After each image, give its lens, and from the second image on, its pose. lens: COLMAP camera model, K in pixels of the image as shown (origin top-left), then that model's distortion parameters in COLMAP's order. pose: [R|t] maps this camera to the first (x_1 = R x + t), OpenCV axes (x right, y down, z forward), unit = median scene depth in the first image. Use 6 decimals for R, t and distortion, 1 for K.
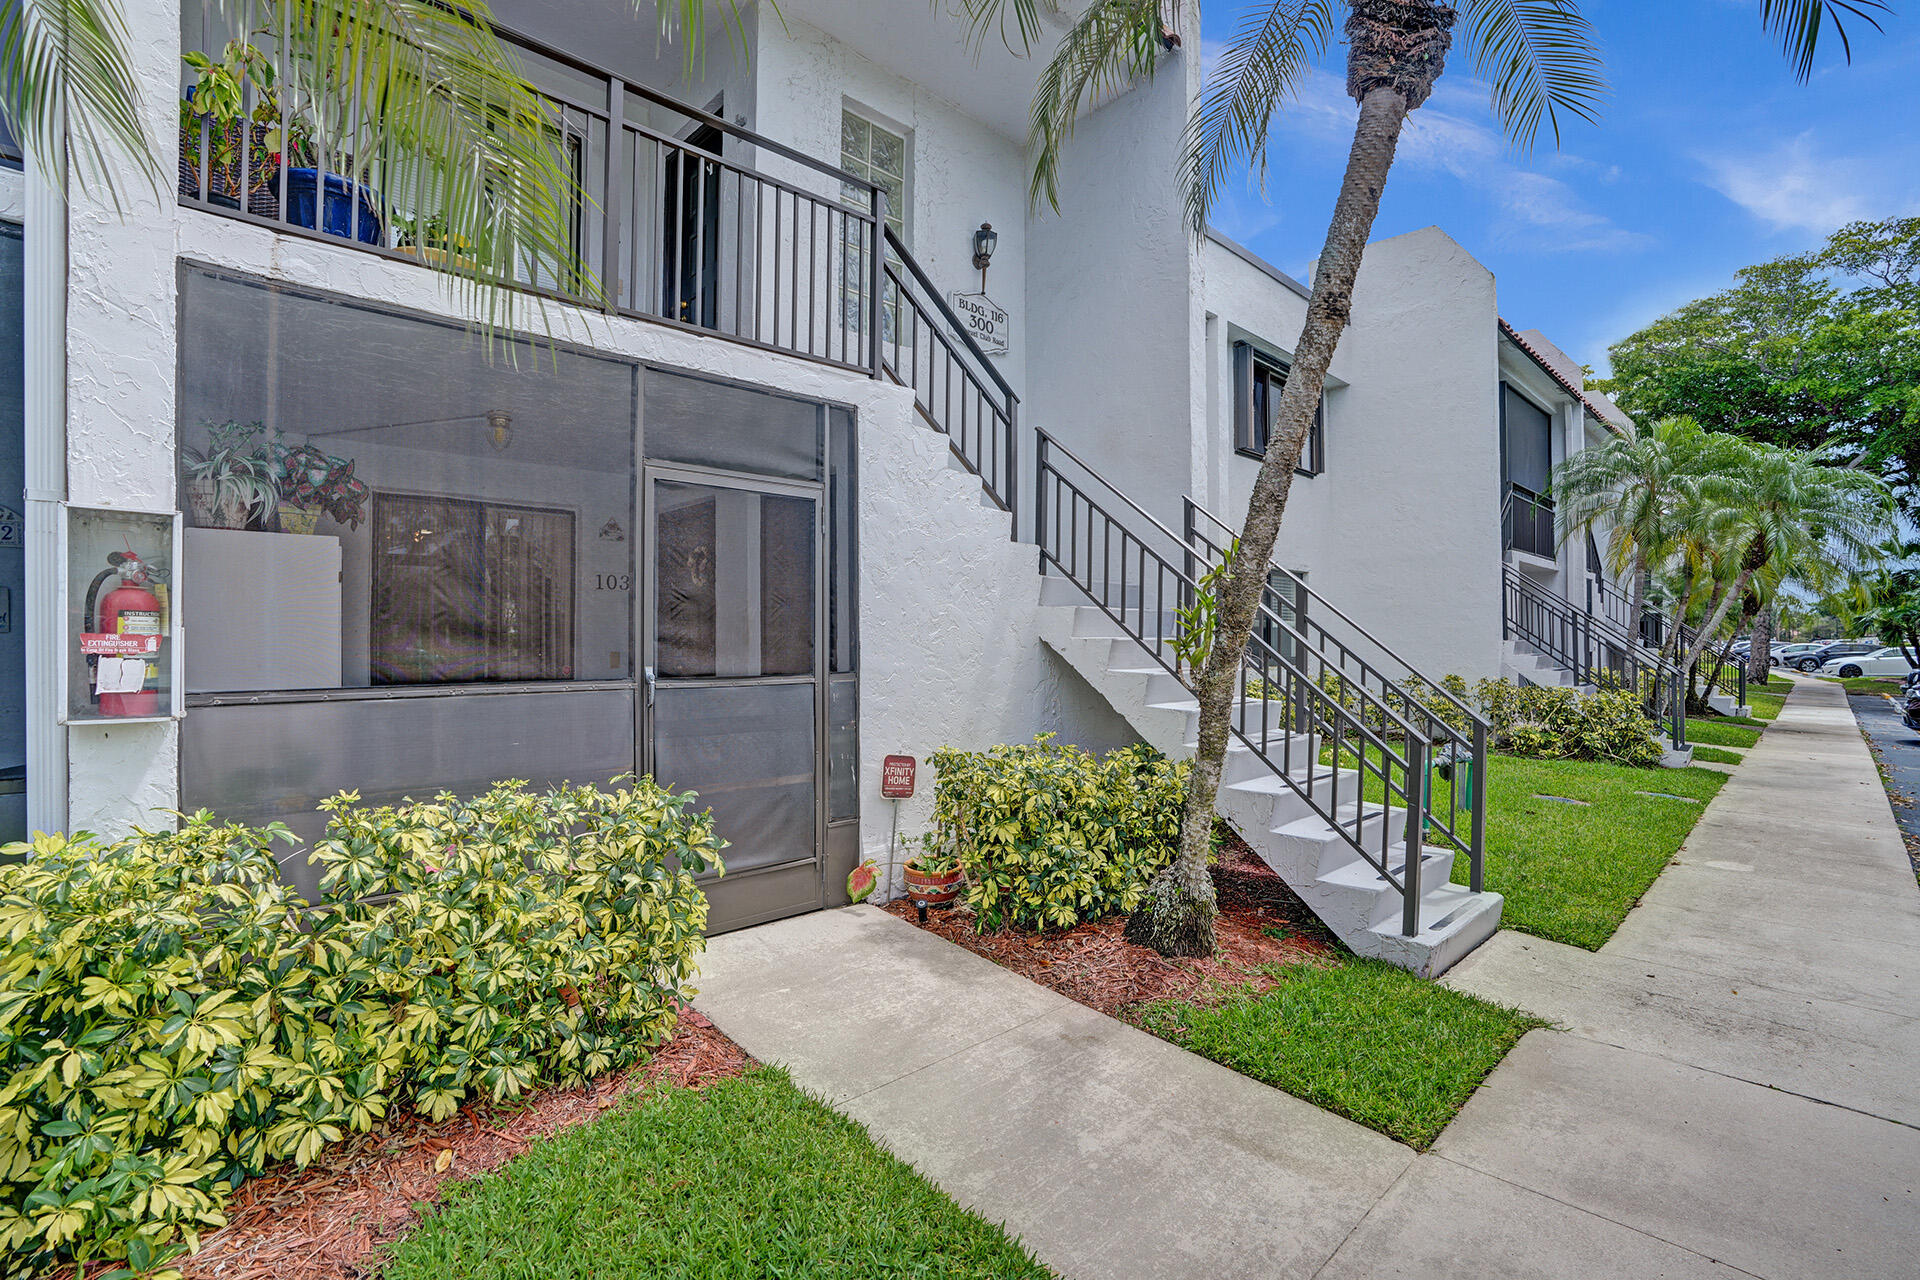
lens RADIAL K [[897.3, 0, 971.9], [0, 897.3, 638.3], [0, 0, 1]] dist [-0.081821, 0.038773]
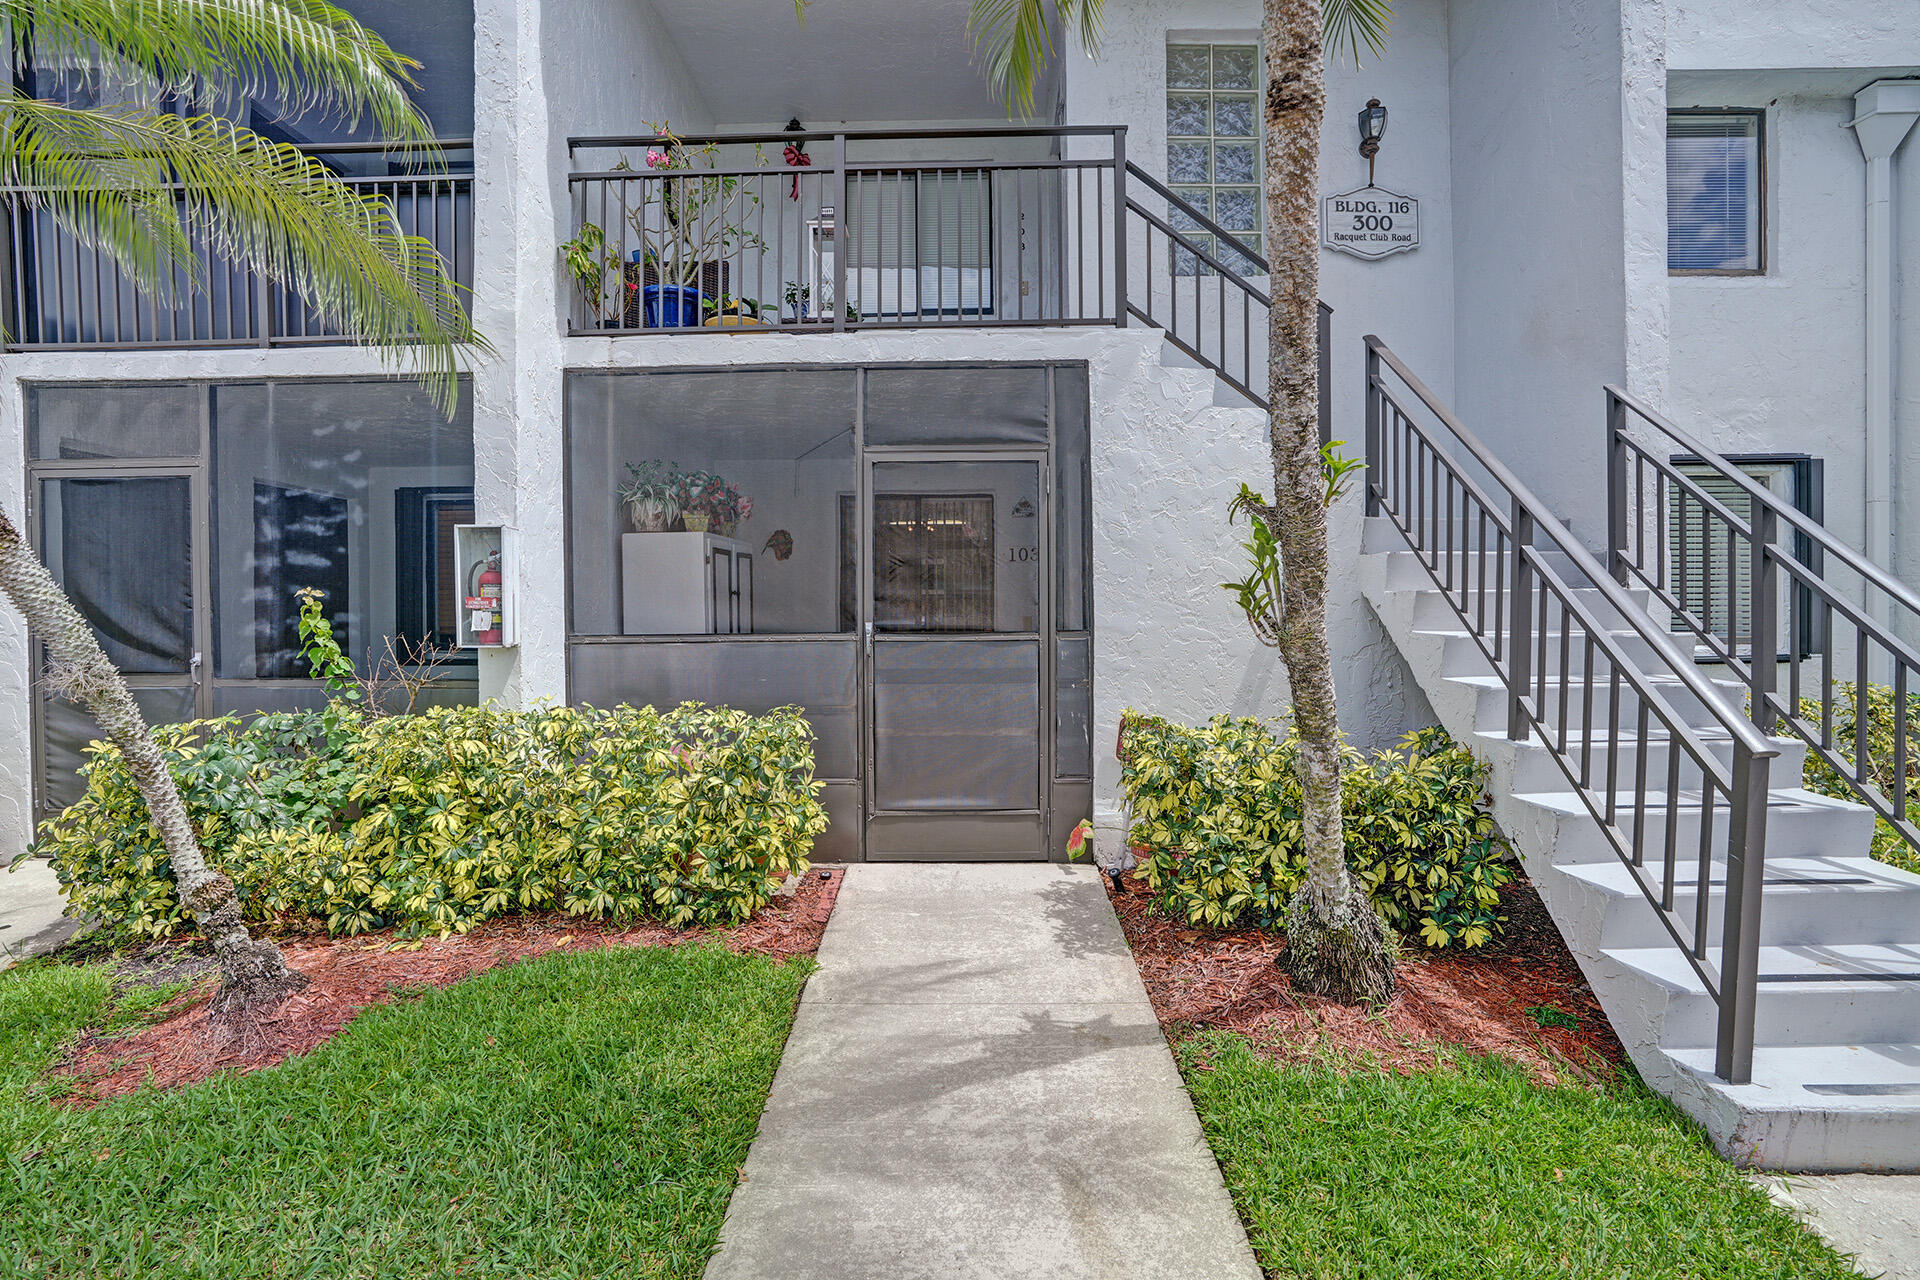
lens RADIAL K [[897.3, 0, 971.9], [0, 897.3, 638.3], [0, 0, 1]] dist [-0.081821, 0.038773]
pose [[0.705733, 0.007915, -0.708433, 0.502652], [0.009546, 0.999741, 0.020679, 0.025853], [0.708413, -0.021356, 0.705475, 0.222596]]
